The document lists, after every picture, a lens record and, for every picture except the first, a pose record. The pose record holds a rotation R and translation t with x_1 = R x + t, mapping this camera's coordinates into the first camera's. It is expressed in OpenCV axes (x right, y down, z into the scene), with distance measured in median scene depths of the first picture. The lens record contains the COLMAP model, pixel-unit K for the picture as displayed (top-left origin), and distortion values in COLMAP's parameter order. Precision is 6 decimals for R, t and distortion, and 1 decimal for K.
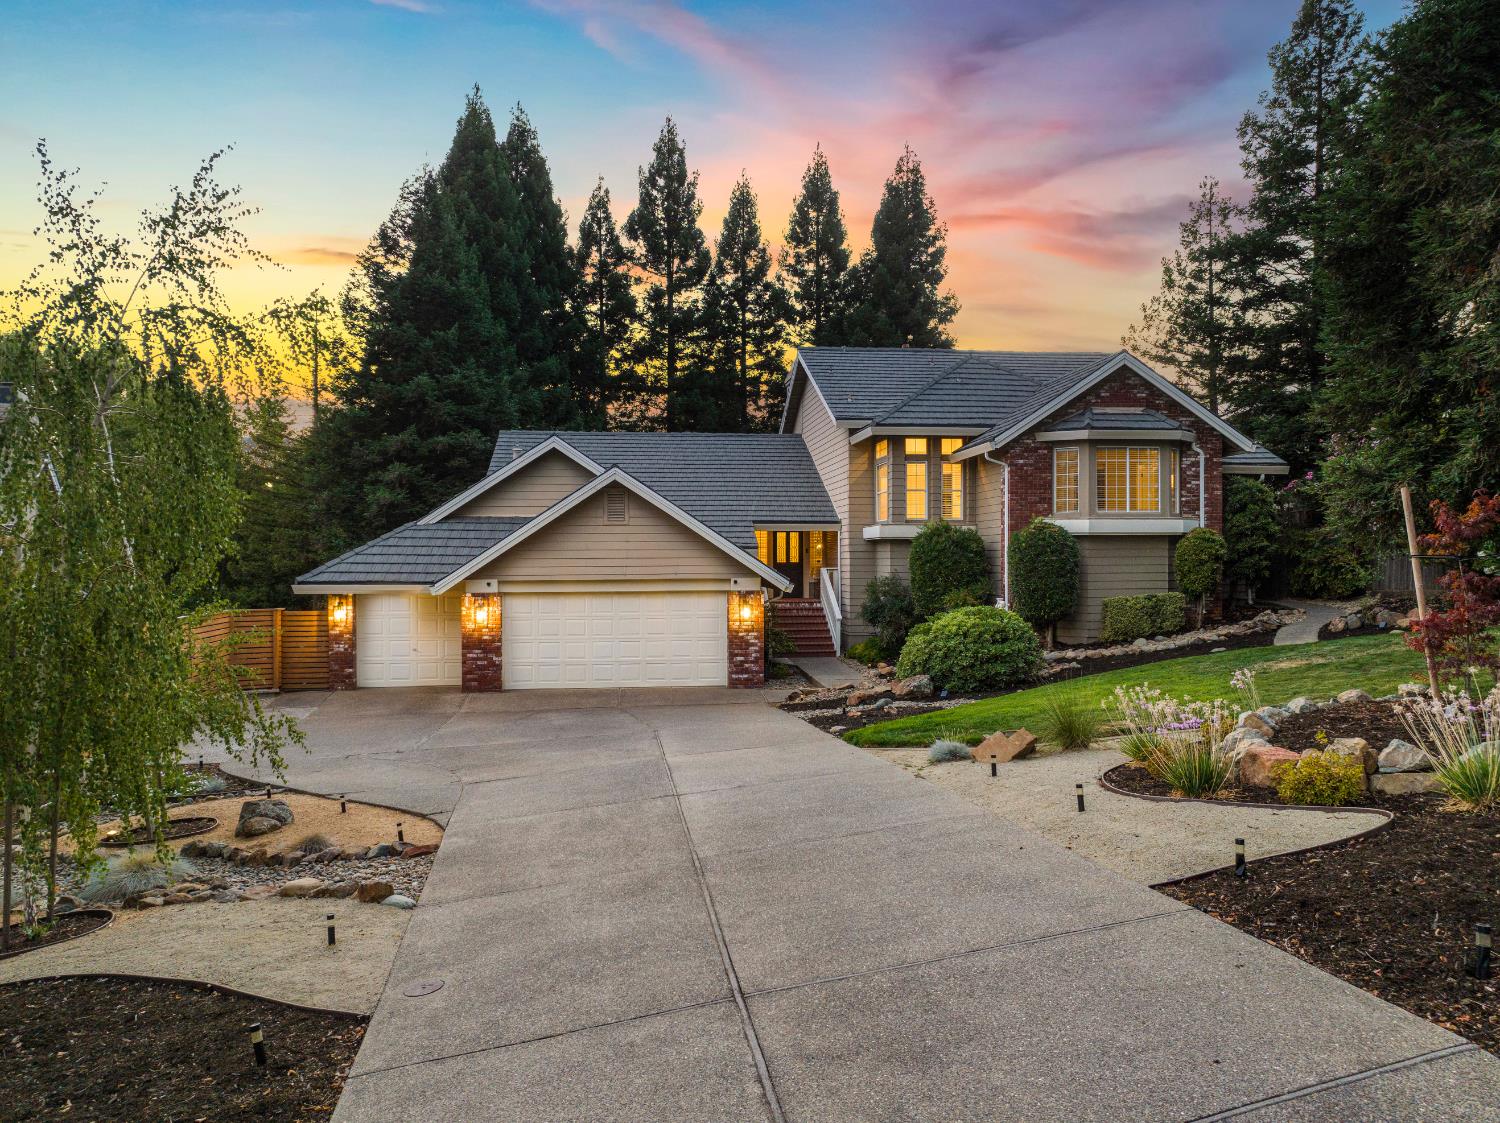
lens RADIAL K [[1062.2, 0, 750.0], [0, 1062.2, 561.5], [0, 0, 1]] dist [0.001791, -0.000599]
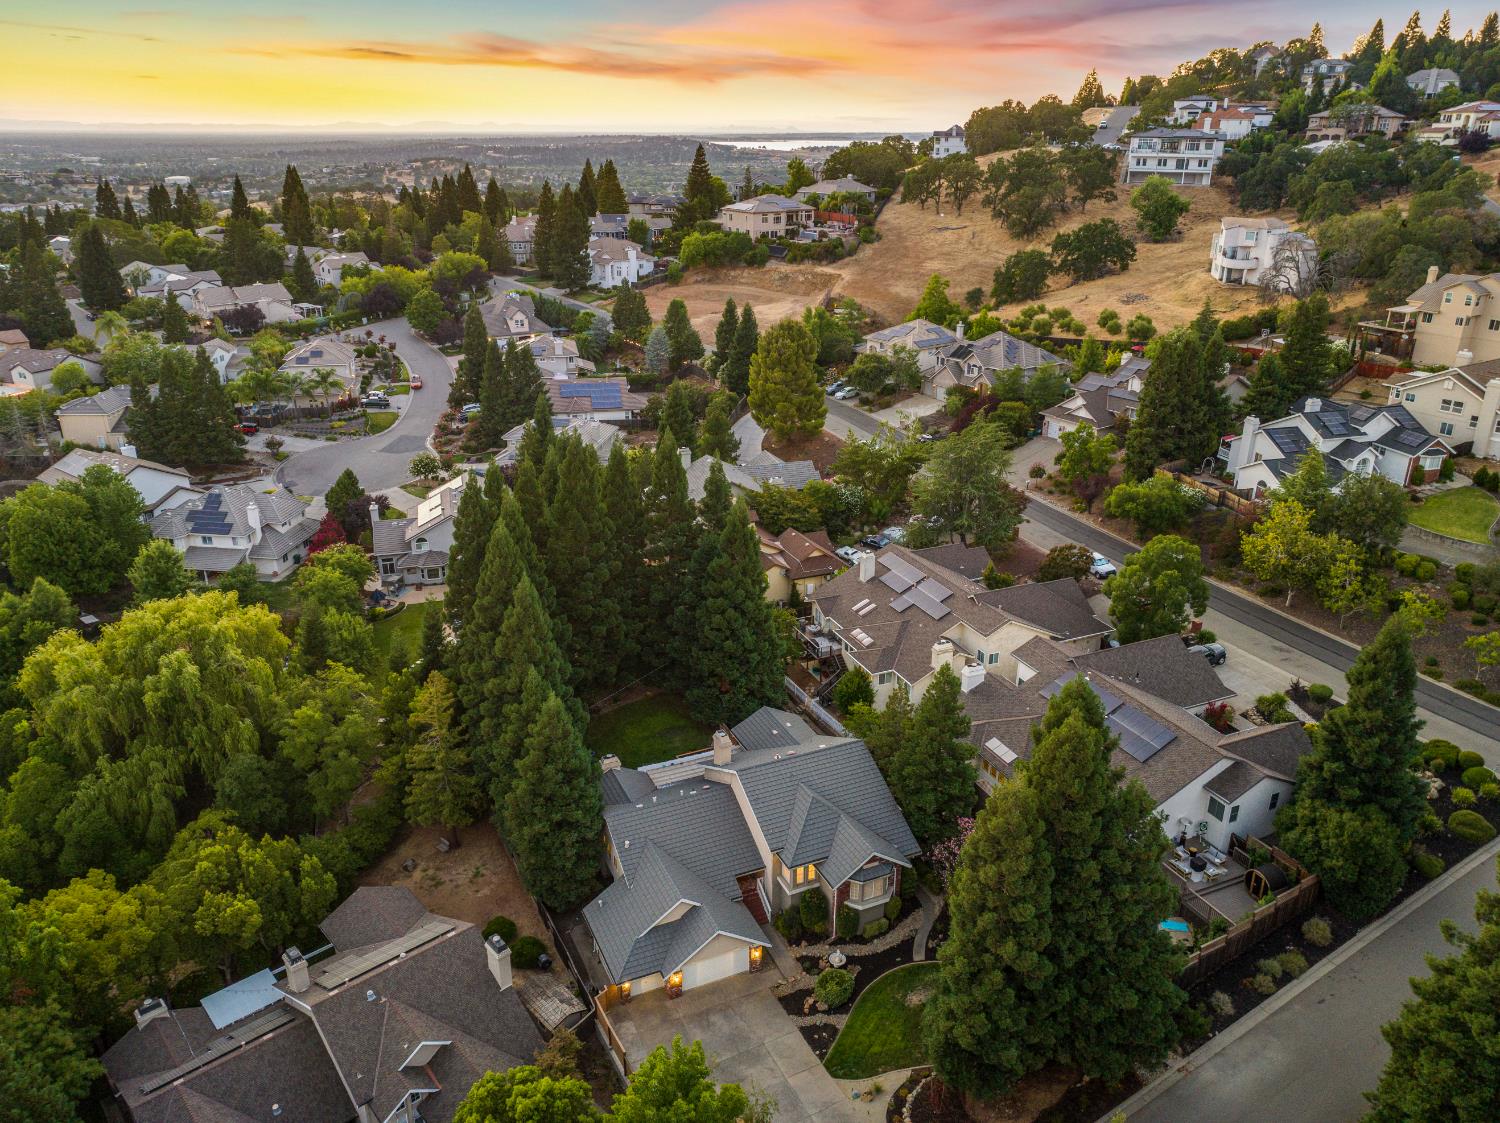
lens RADIAL K [[1062.2, 0, 750.0], [0, 1062.2, 561.5], [0, 0, 1]] dist [0.001791, -0.000599]
pose [[0.953150, -0.106037, 0.283304, -0.739650], [-0.003110, 0.933064, 0.359697, -2.025882], [-0.302481, -0.343726, 0.889020, -1.272011]]
